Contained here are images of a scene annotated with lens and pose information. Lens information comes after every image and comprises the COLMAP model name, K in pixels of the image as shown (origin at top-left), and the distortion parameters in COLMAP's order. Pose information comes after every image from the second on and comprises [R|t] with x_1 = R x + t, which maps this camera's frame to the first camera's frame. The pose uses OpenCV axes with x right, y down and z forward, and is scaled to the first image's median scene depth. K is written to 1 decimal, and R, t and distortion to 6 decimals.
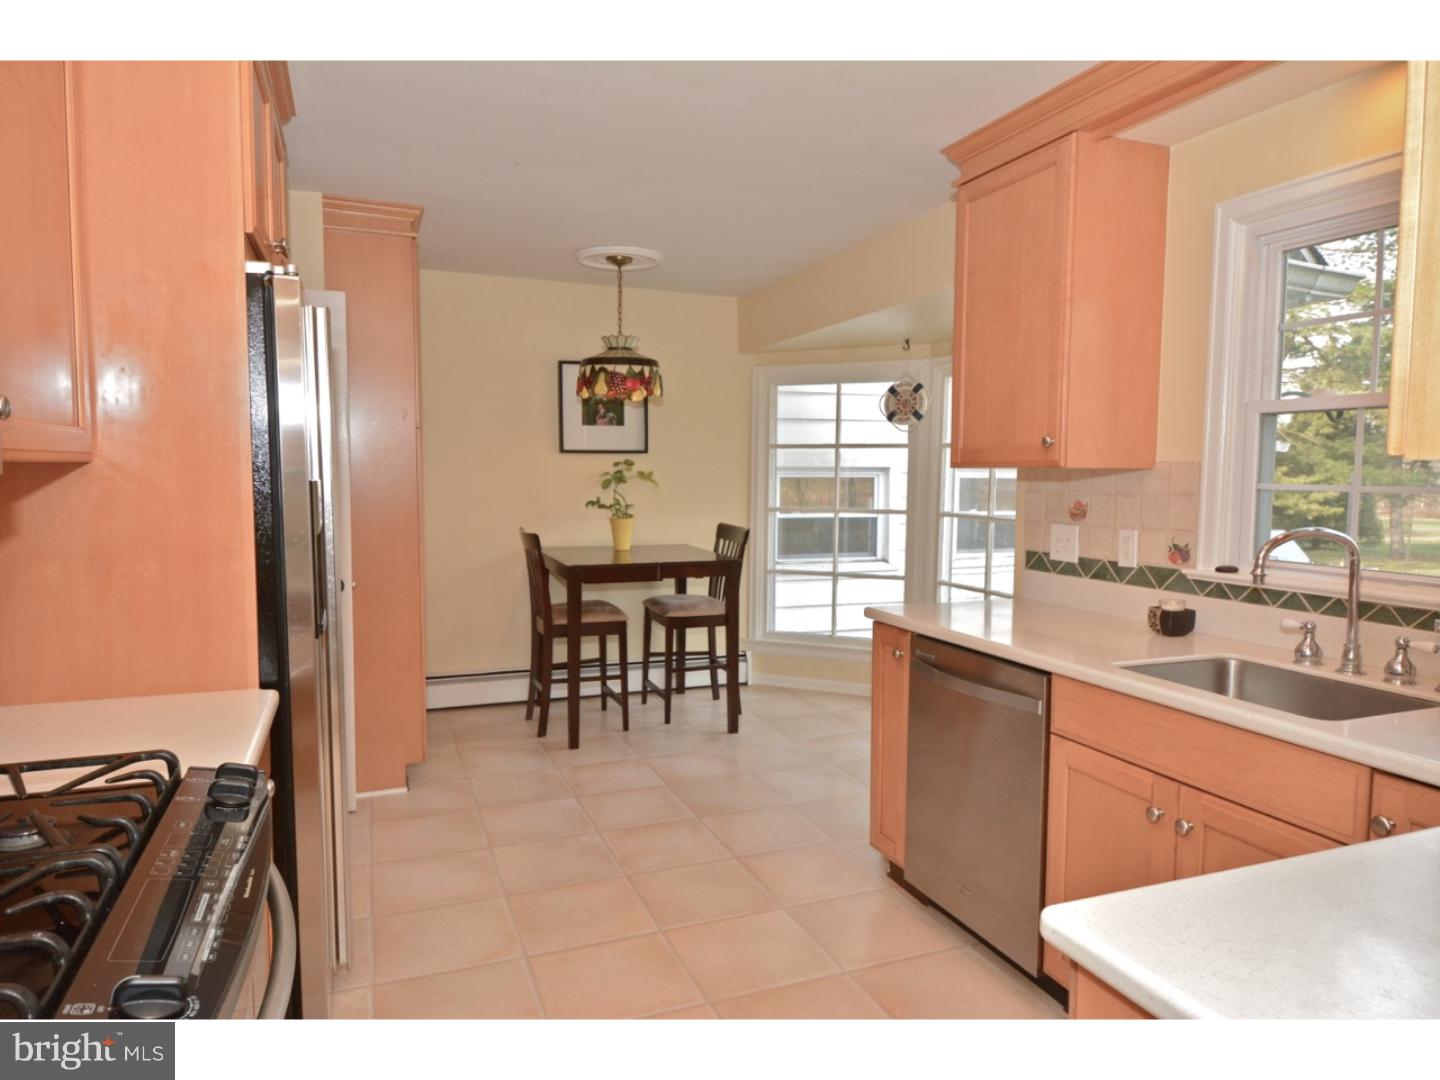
lens RADIAL K [[926.4, 0, 718.9], [0, 926.4, 548.4], [0, 0, 1]] dist [-0.026786, 0.002975]
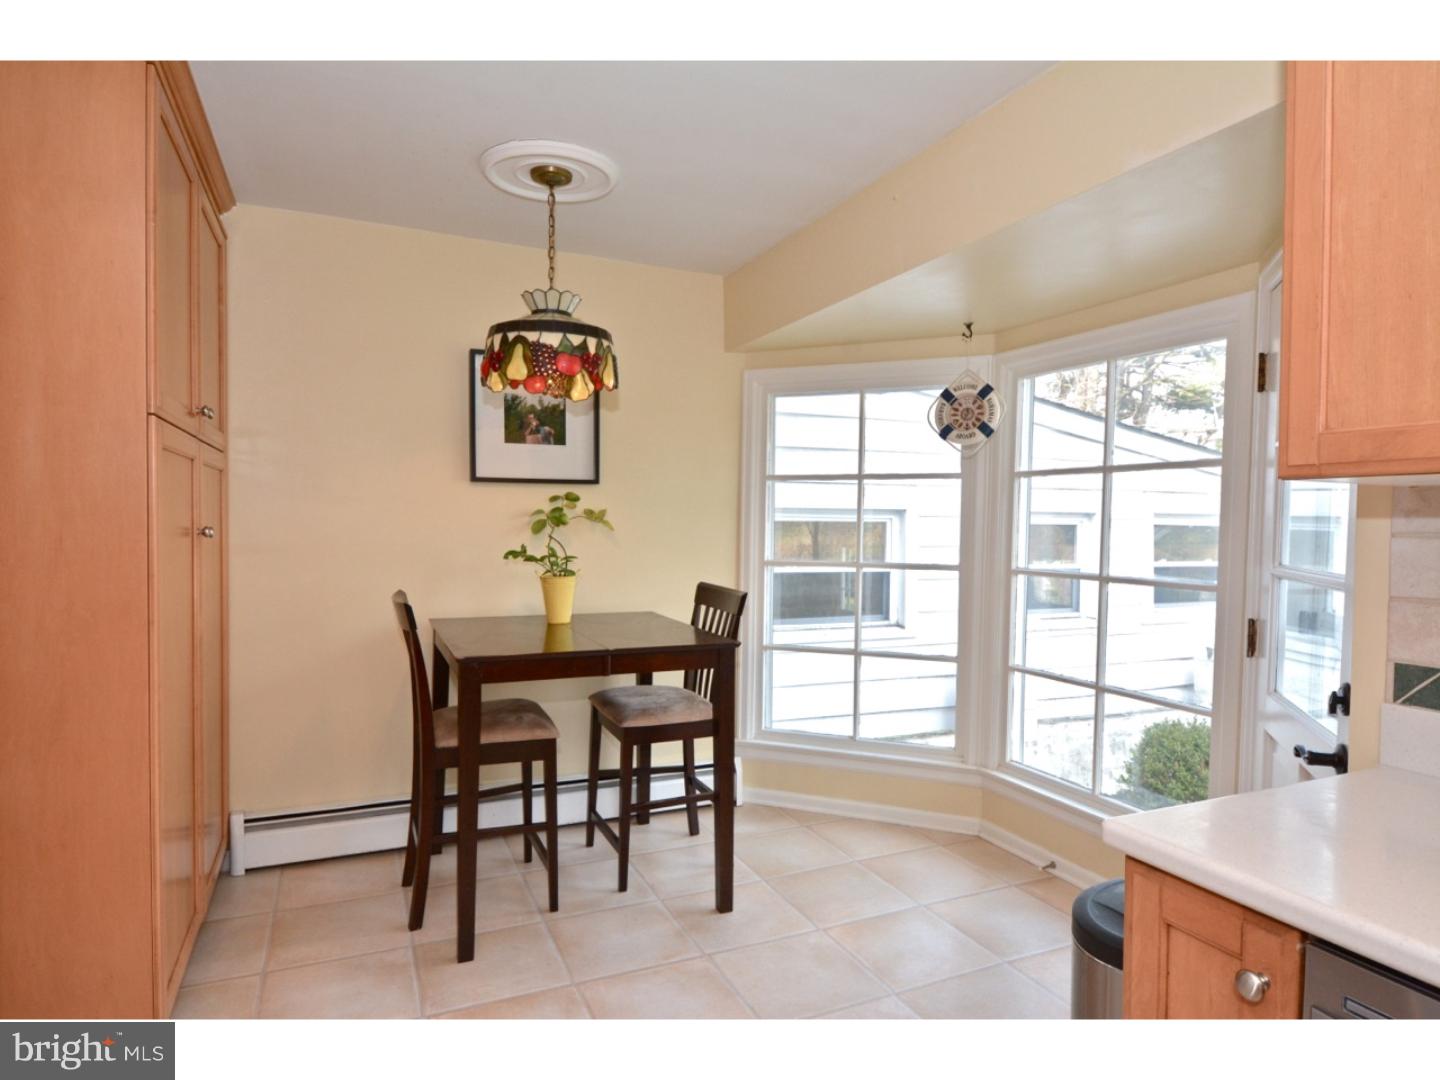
lens RADIAL K [[871.0, 0, 731.7], [0, 871.0, 546.4], [0, 0, 1]] dist [0.007155, -0.004110]
pose [[0.998271, 0.004257, 0.058617, -0.014623], [-0.000990, 0.998450, -0.055654, -0.018694], [-0.058763, 0.055500, 0.996728, 0.348746]]
